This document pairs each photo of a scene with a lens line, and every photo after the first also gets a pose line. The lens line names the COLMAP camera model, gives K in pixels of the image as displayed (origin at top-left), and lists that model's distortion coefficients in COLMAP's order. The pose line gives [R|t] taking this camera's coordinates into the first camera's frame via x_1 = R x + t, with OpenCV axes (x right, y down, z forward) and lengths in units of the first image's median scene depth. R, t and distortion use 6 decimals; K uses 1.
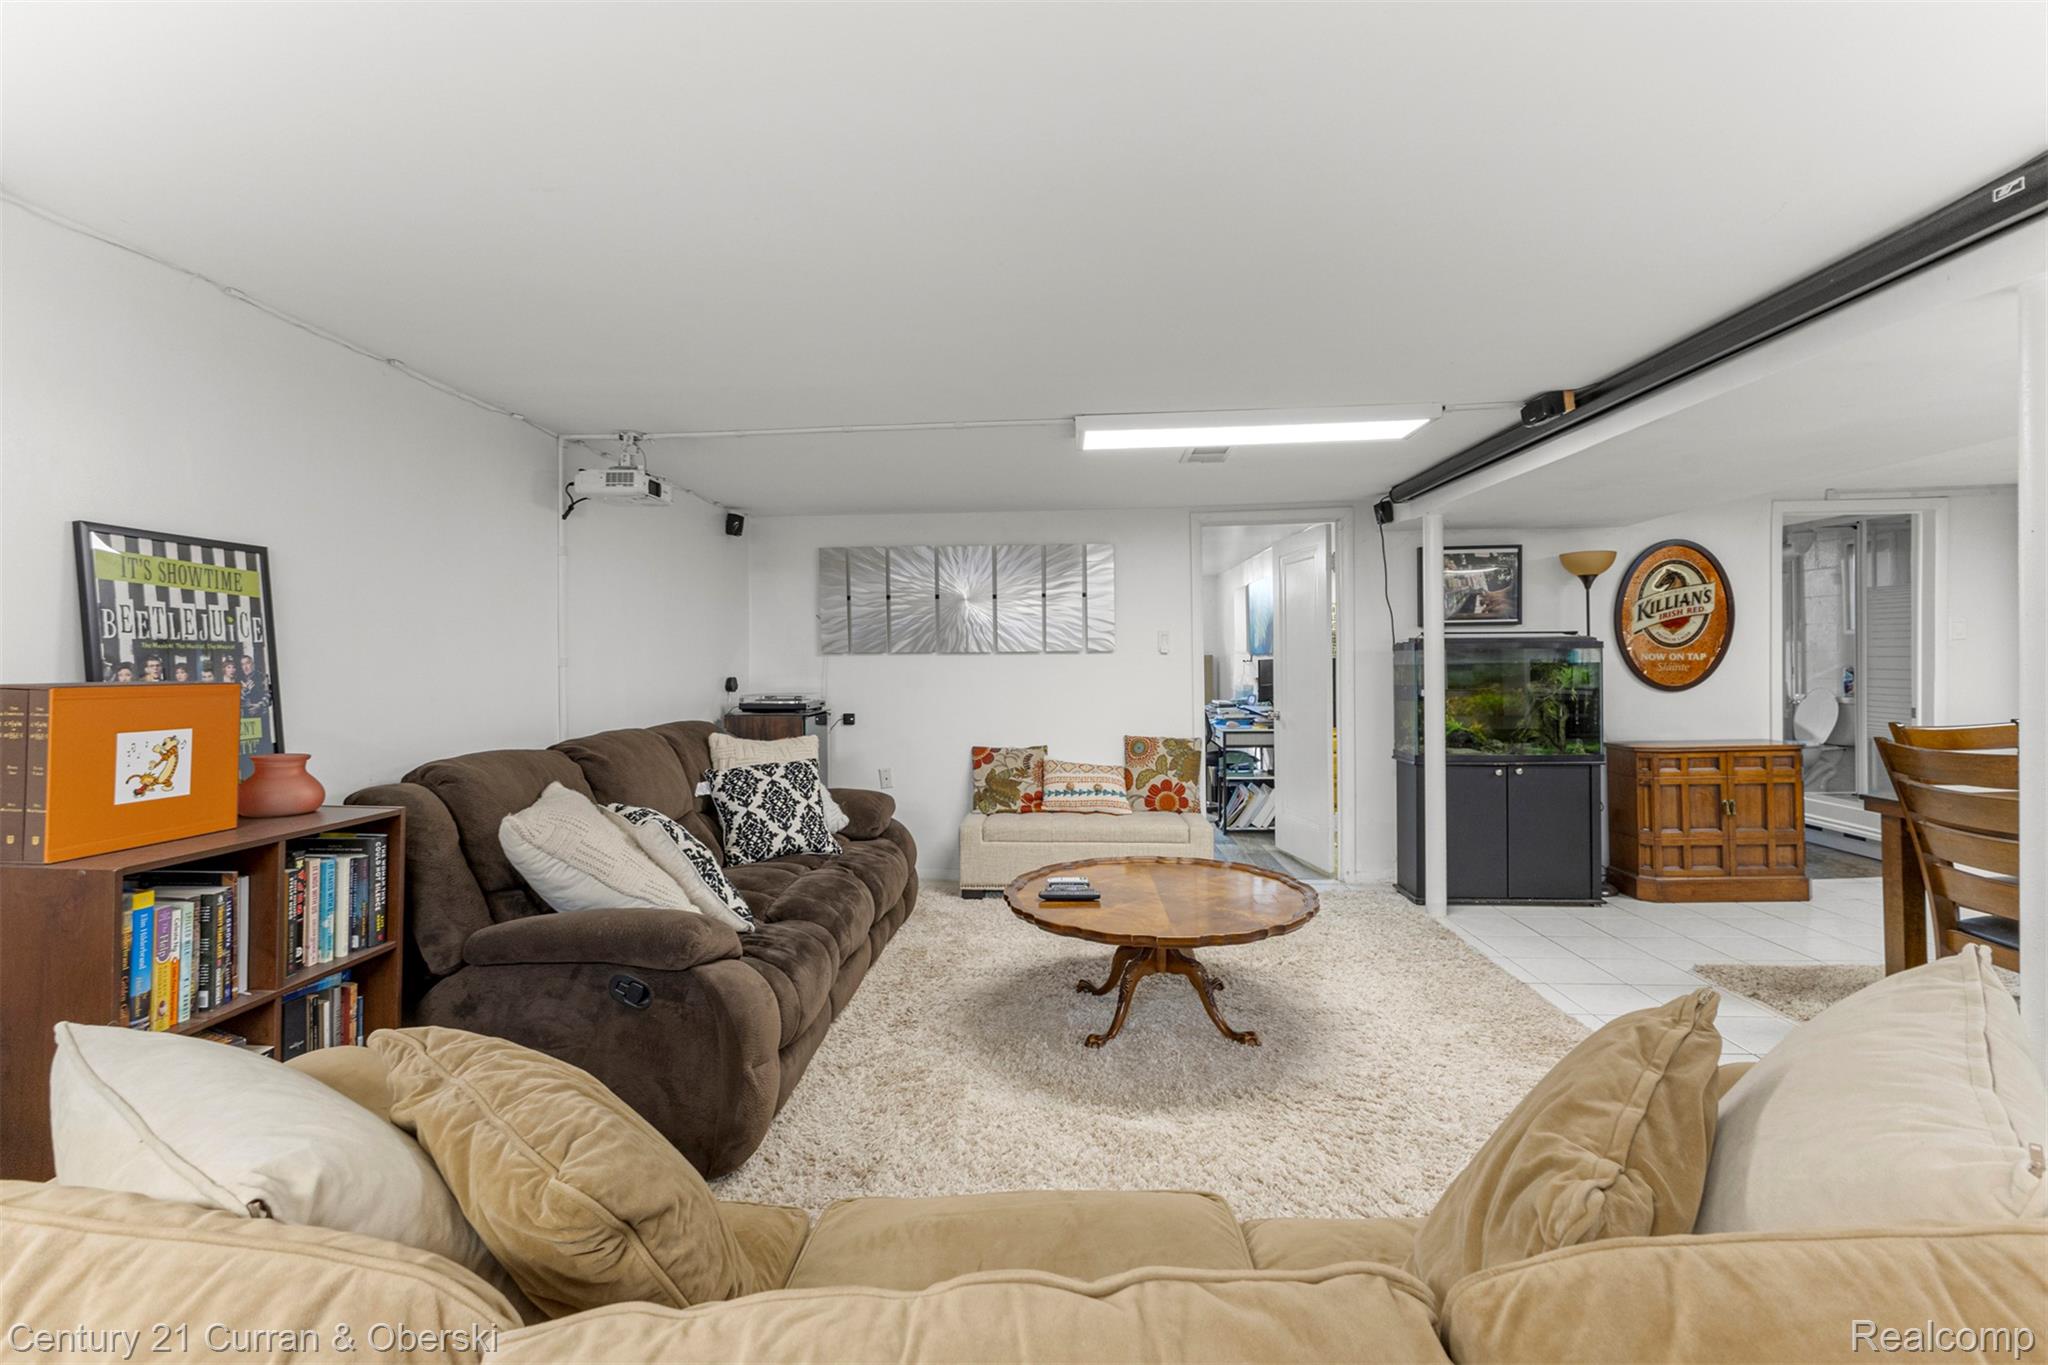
lens RADIAL K [[890.8, 0, 1028.3], [0, 890.8, 670.7], [0, 0, 1]] dist [0.016413, -0.000113]
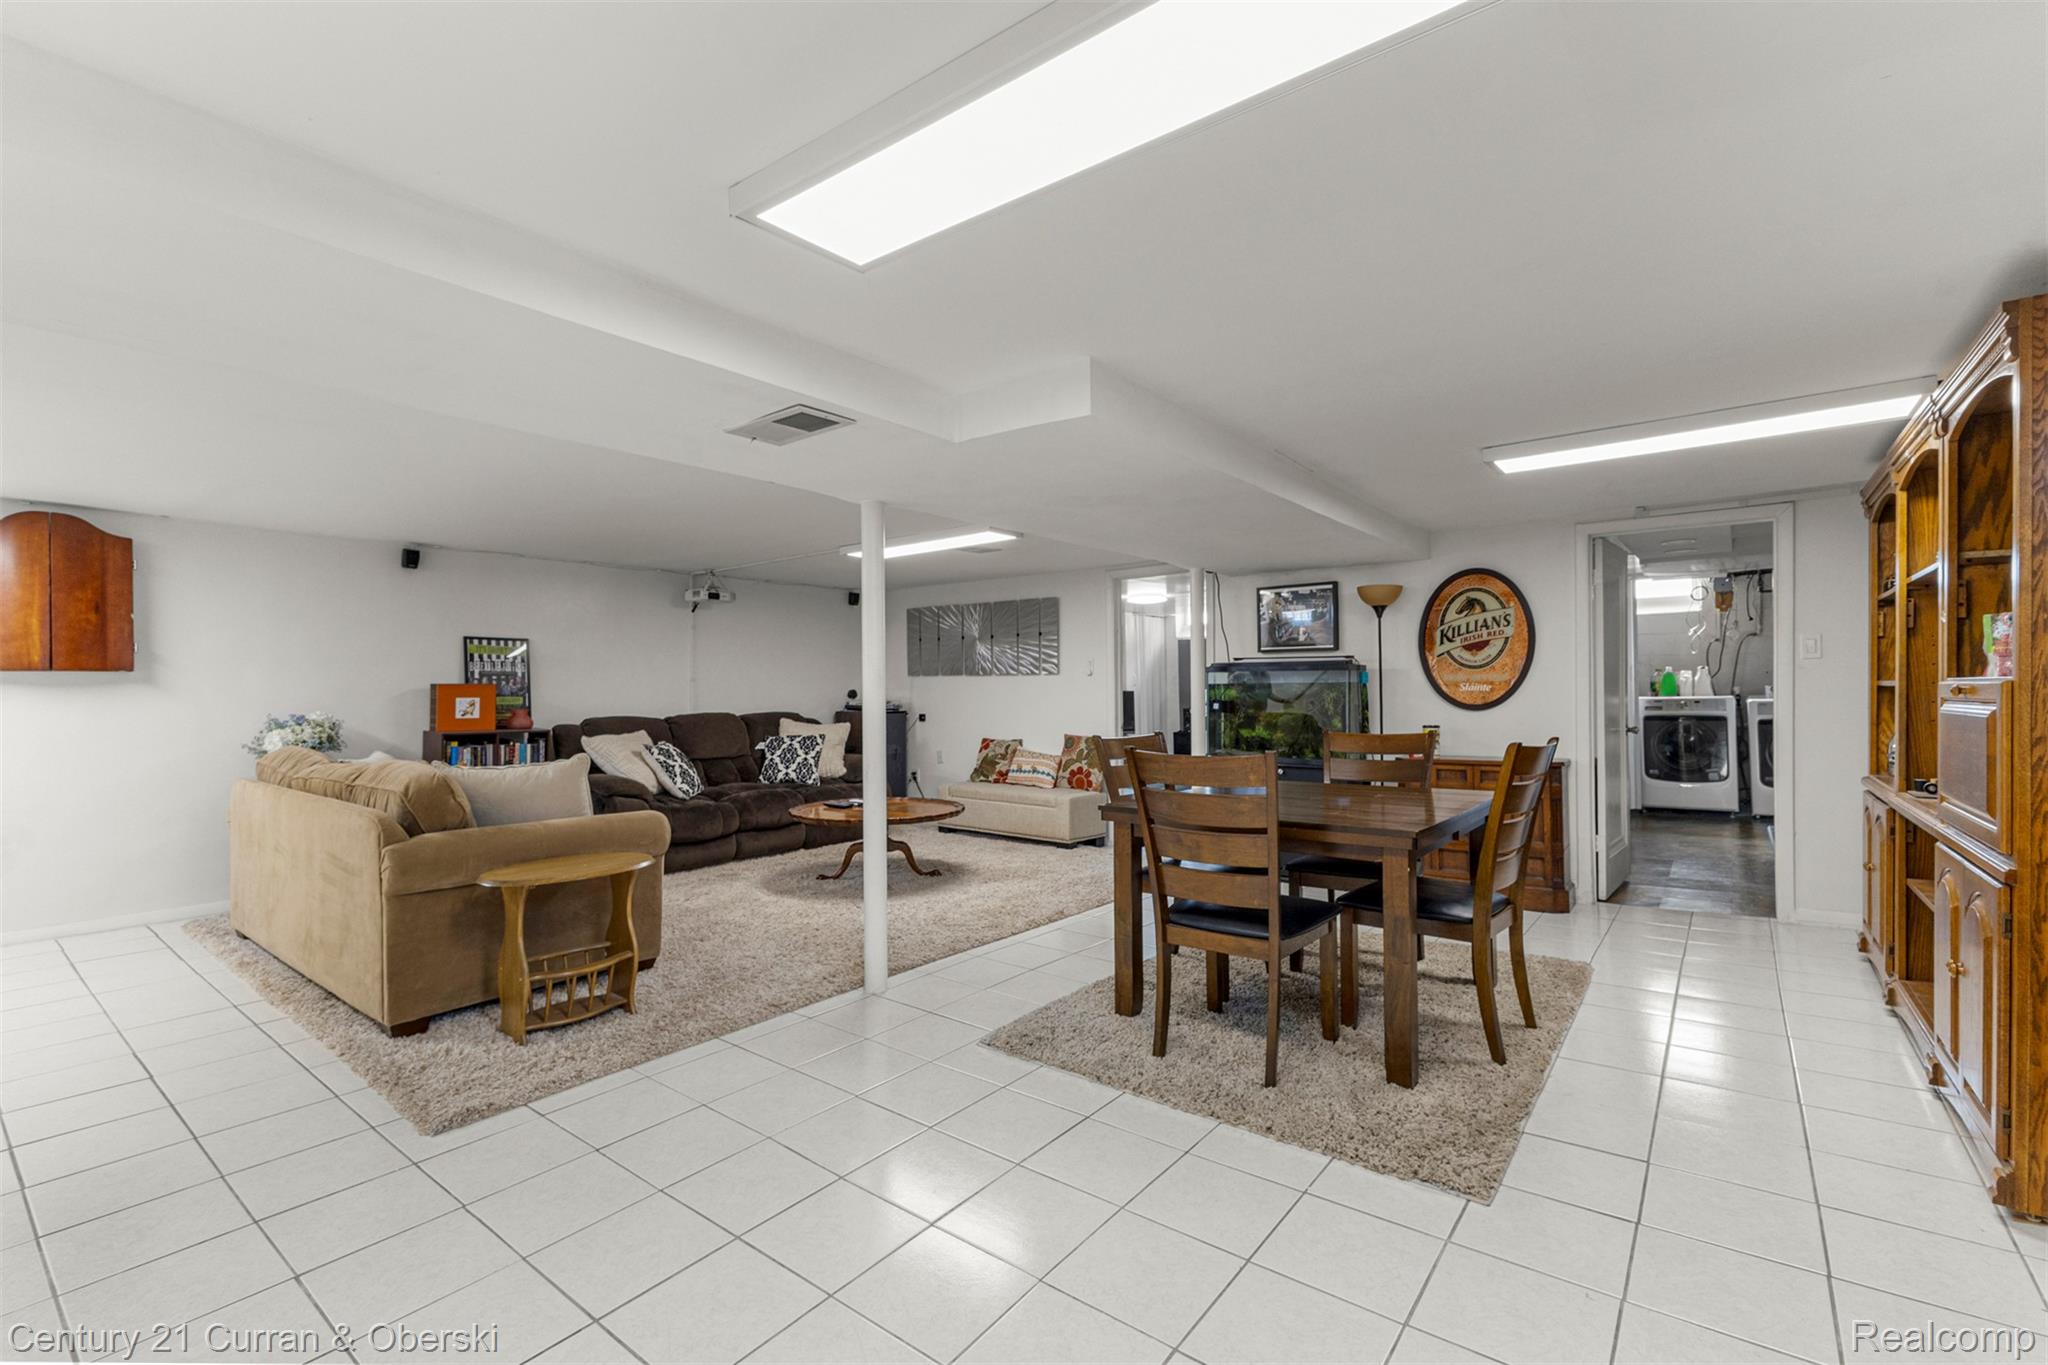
lens RADIAL K [[890.8, 0, 1024.8], [0, 890.8, 687.2], [0, 0, 1]] dist [0.016413, -0.000113]
pose [[0.813383, 0.006522, -0.581692, 0.901896], [-0.010345, 0.999941, -0.003254, 0.004816], [0.581637, 0.008665, 0.813403, -0.177645]]
